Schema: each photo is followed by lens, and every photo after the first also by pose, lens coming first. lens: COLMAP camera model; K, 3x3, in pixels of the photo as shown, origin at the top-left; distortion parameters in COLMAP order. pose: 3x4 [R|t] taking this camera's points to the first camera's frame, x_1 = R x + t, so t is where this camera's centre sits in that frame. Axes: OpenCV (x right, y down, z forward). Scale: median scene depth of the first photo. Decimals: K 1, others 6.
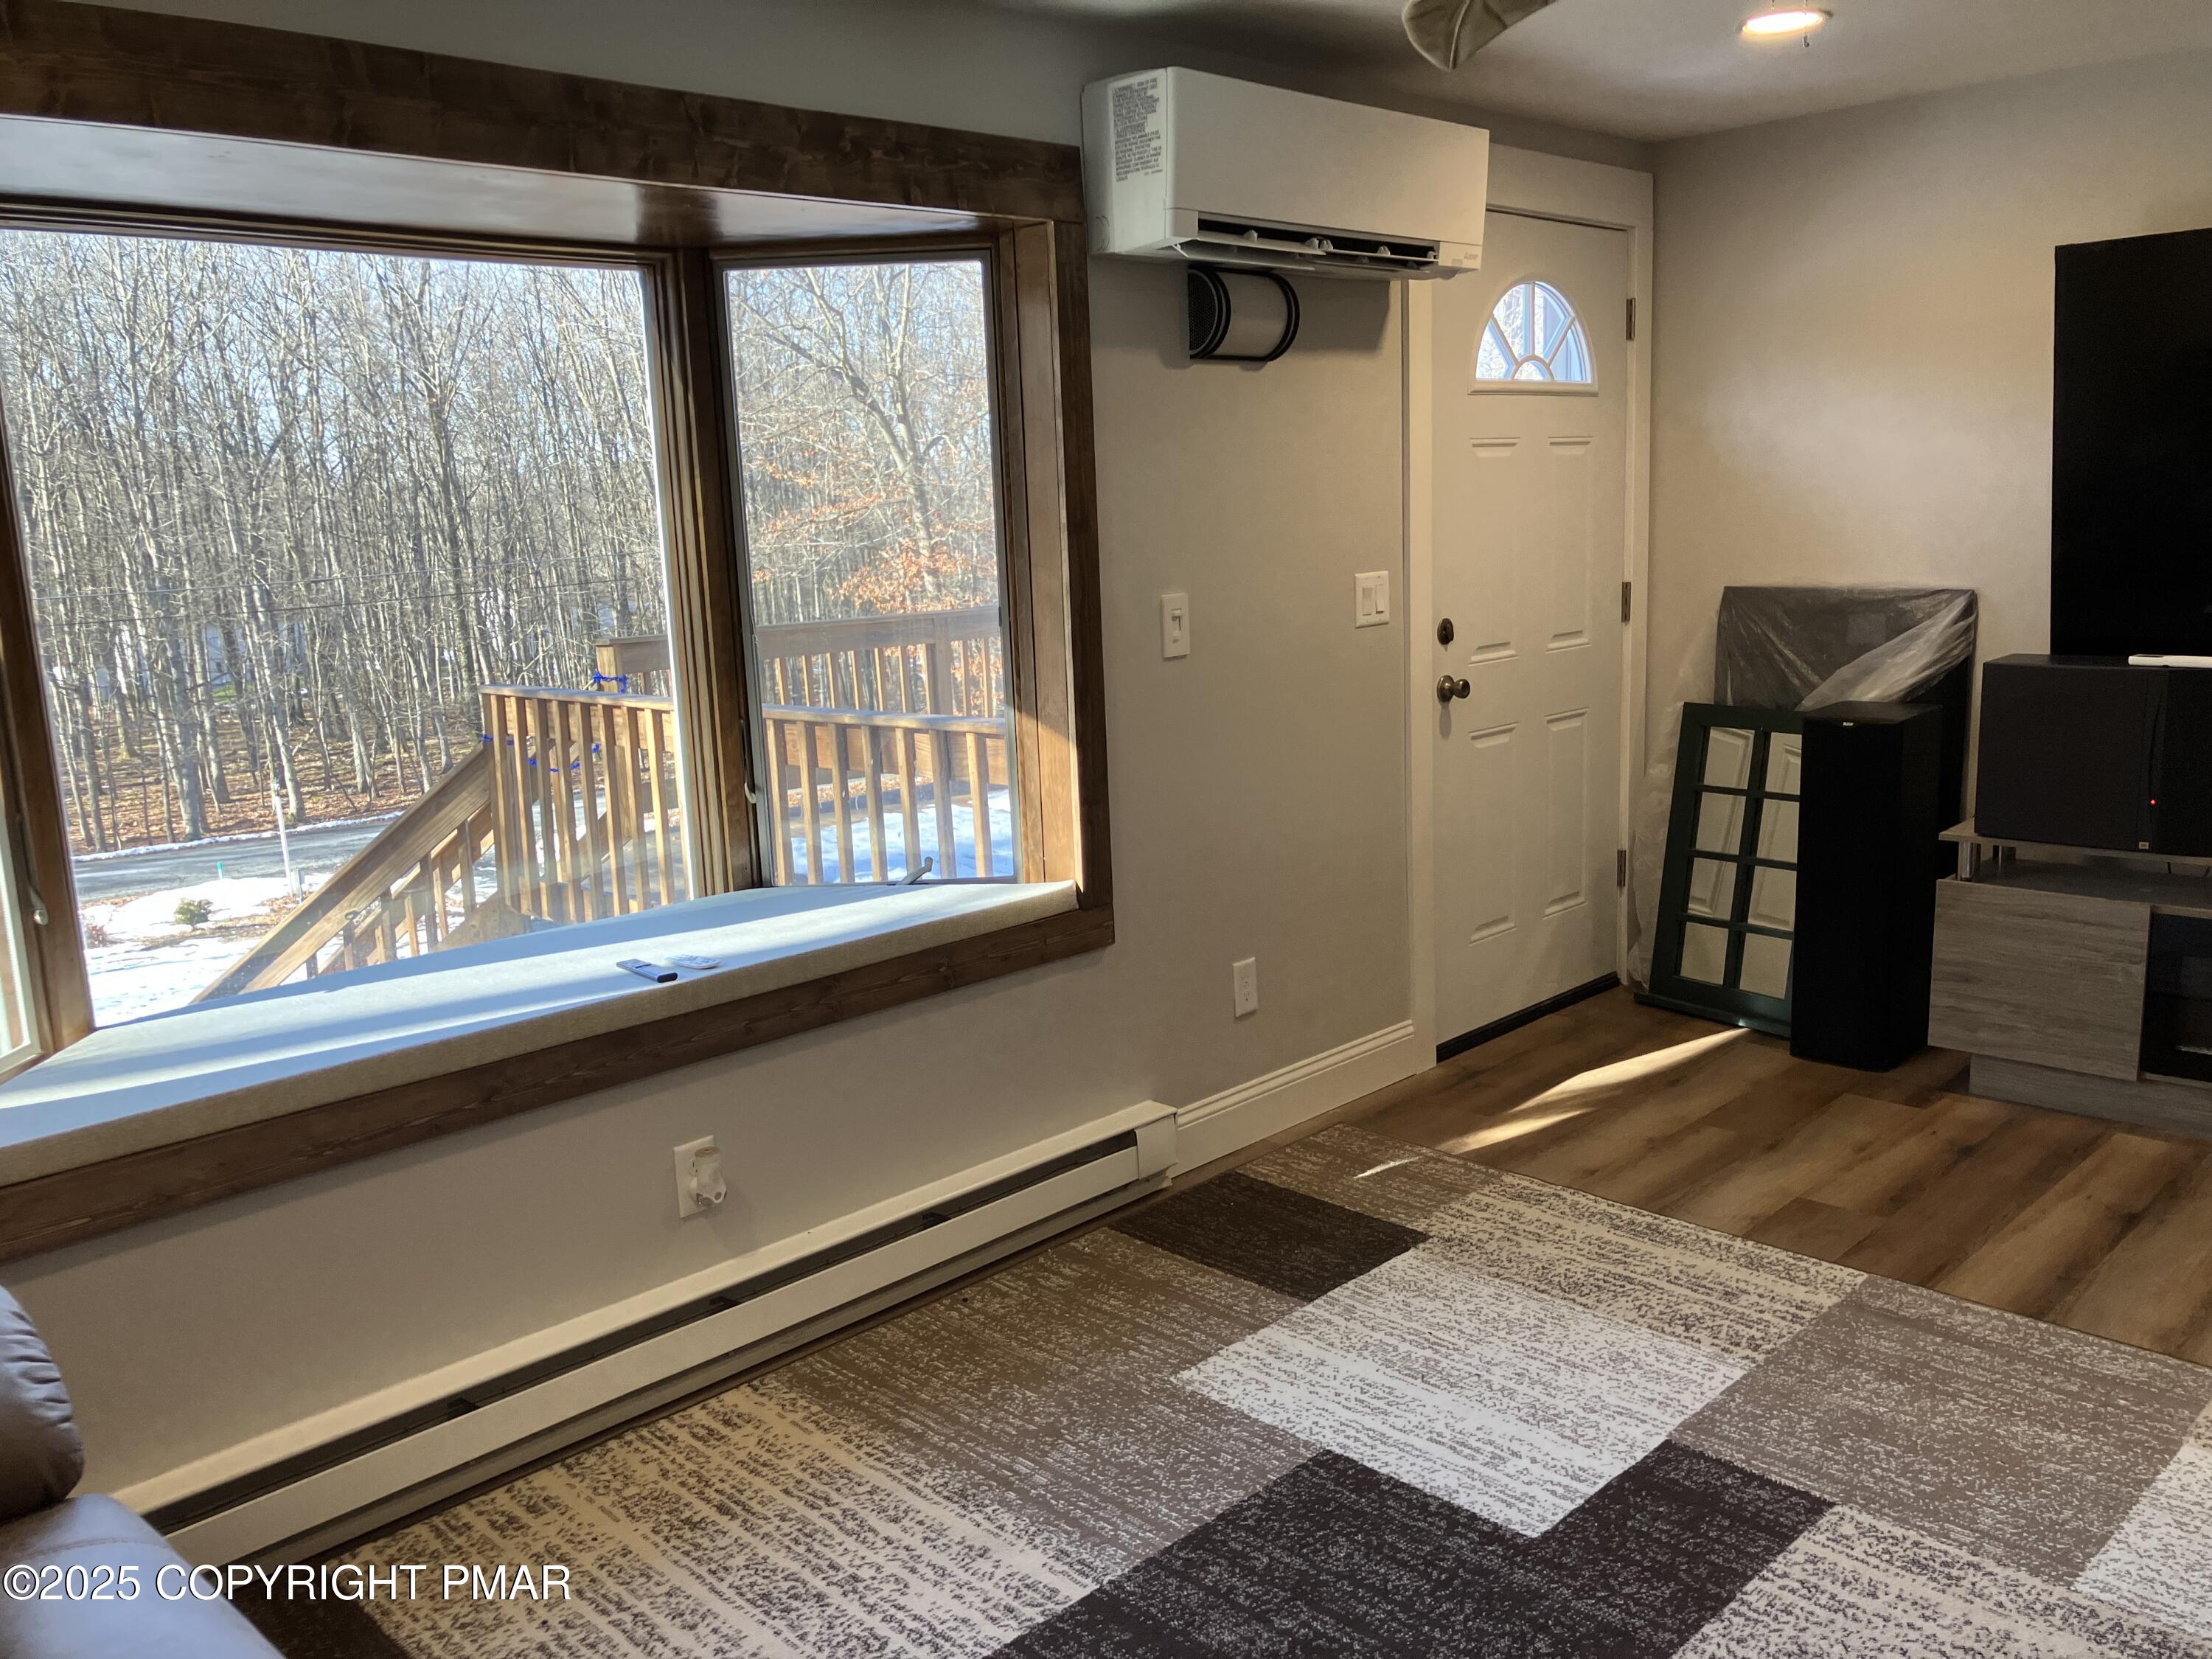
lens RADIAL K [[1880.5, 0, 1106.0], [0, 1880.5, 829.5], [0, 0, 1]] dist [0.029829, -0.004387]
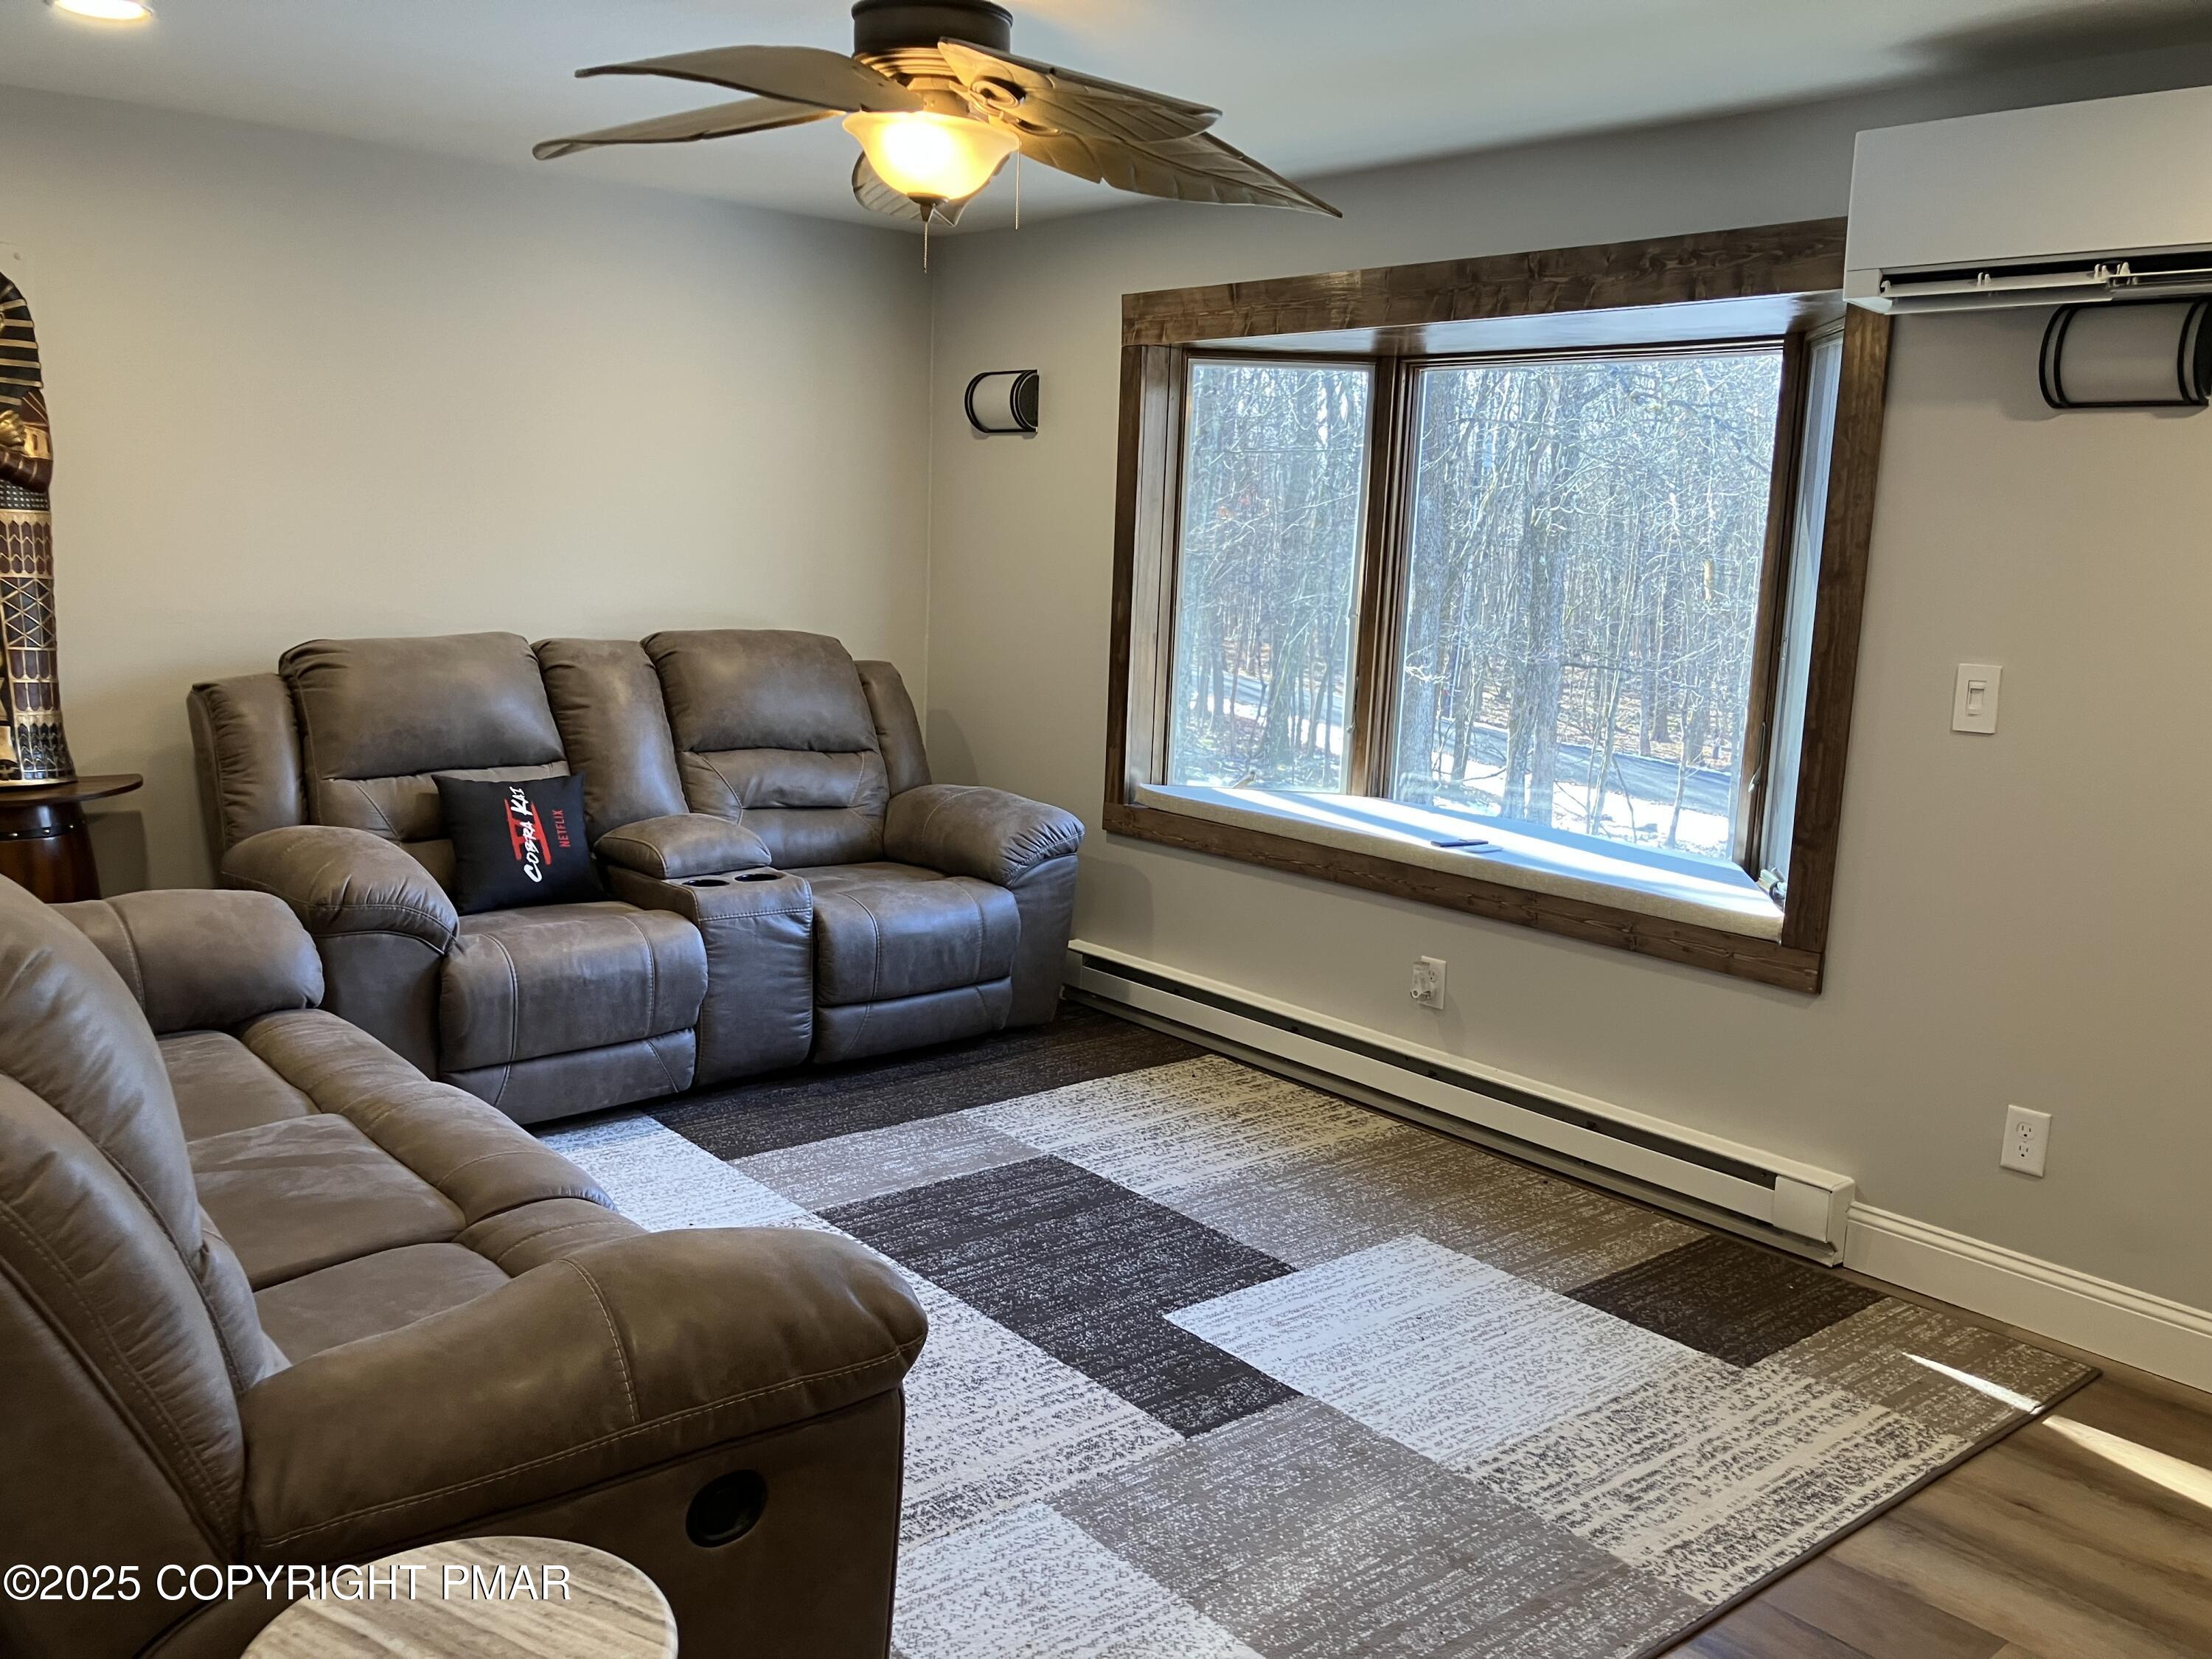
lens RADIAL K [[1805.9, 0, 1068.0], [0, 1805.9, 838.6], [0, 0, 1]] dist [0.001119, -0.008455]
pose [[-0.116982, 0.200374, -0.972710, 1.105469], [-0.214008, 0.951339, 0.221709, -0.166956], [0.969802, 0.234104, -0.068408, 0.744504]]
